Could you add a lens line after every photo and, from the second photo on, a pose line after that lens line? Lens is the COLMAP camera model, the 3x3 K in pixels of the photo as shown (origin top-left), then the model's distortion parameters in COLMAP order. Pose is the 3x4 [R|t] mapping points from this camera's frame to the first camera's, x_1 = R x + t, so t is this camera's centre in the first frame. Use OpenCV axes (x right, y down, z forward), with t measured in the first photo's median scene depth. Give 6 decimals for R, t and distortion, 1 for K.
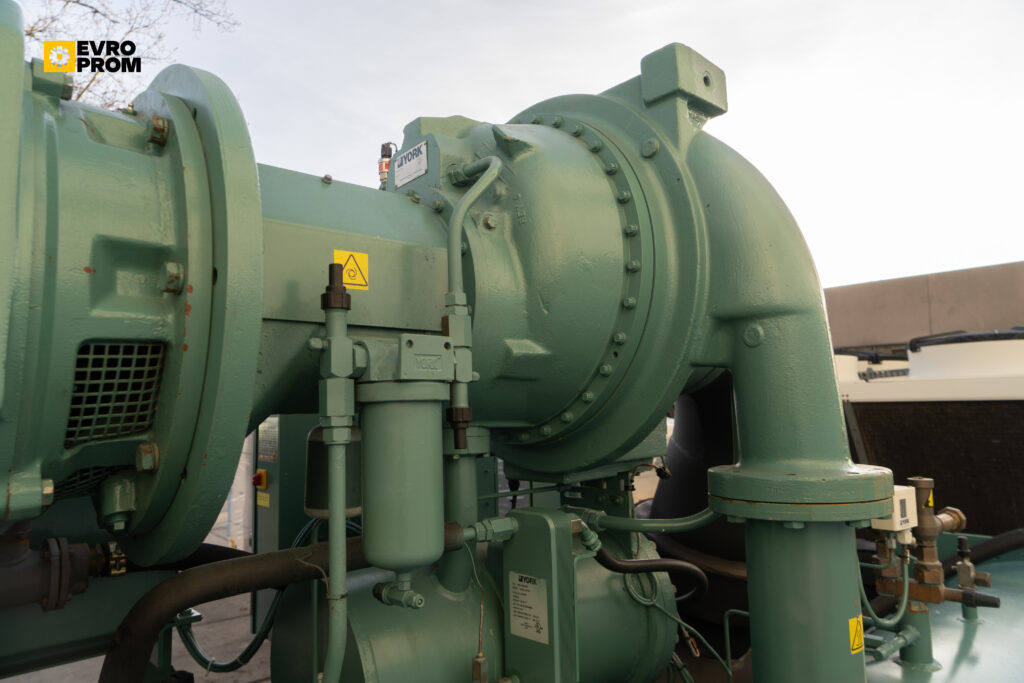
lens RADIAL K [[702.2, 0, 532.1], [0, 702.2, 336.4], [0, 0, 1]] dist [-0.017899, 0.011971]
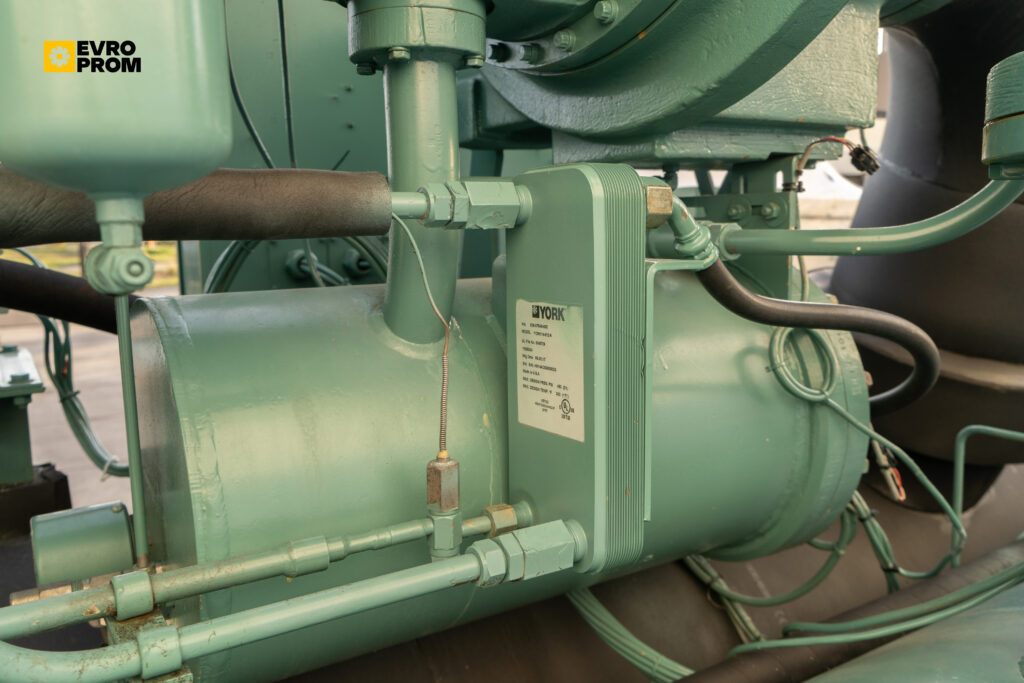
lens RADIAL K [[886.0, 0, 516.4], [0, 886.0, 346.0], [0, 0, 1]] dist [0.002056, 0.005431]
pose [[0.984252, 0.033660, -0.173534, 0.058811], [0.011901, 0.966858, 0.255038, 0.168570], [0.176367, -0.253087, 0.951231, 0.331868]]
